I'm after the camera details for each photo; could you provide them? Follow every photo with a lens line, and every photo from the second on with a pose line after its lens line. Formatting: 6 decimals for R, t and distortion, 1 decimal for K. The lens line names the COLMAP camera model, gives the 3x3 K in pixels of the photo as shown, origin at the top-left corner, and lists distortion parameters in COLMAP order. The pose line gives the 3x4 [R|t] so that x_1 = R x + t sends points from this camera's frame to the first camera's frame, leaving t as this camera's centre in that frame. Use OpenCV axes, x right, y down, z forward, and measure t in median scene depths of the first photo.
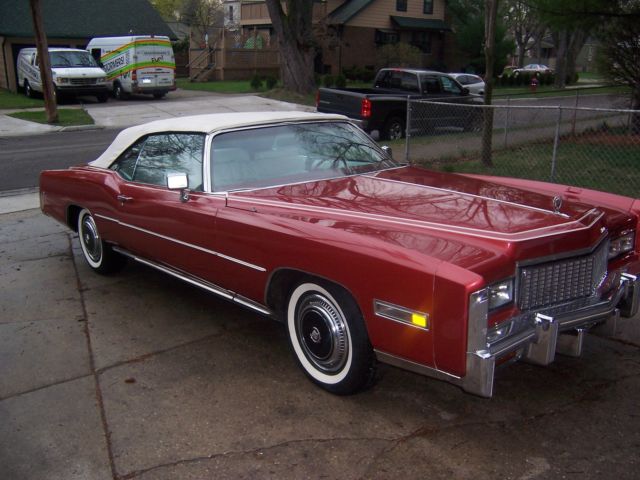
lens RADIAL K [[634.7, 0, 320.0], [0, 634.7, 240.0], [0, 0, 1]] dist [-0.159446, 0.260736]
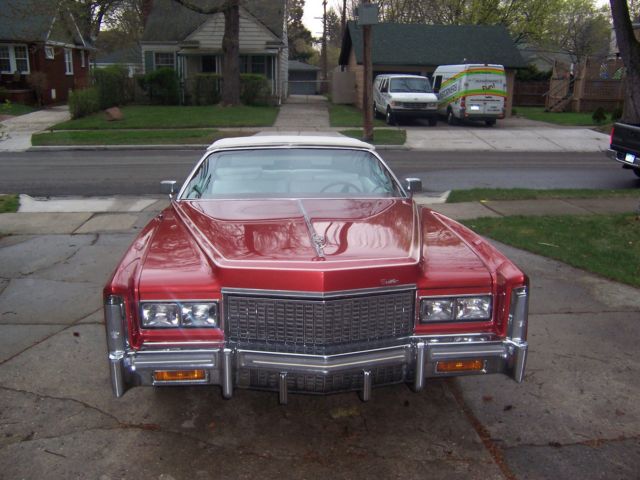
lens RADIAL K [[634.7, 0, 320.0], [0, 634.7, 240.0], [0, 0, 1]] dist [-0.159446, 0.260736]
pose [[0.820687, 0.142454, -0.553335, 0.111515], [-0.165543, 0.986167, 0.008357, -0.008442], [0.546872, 0.084743, 0.832917, 0.026821]]
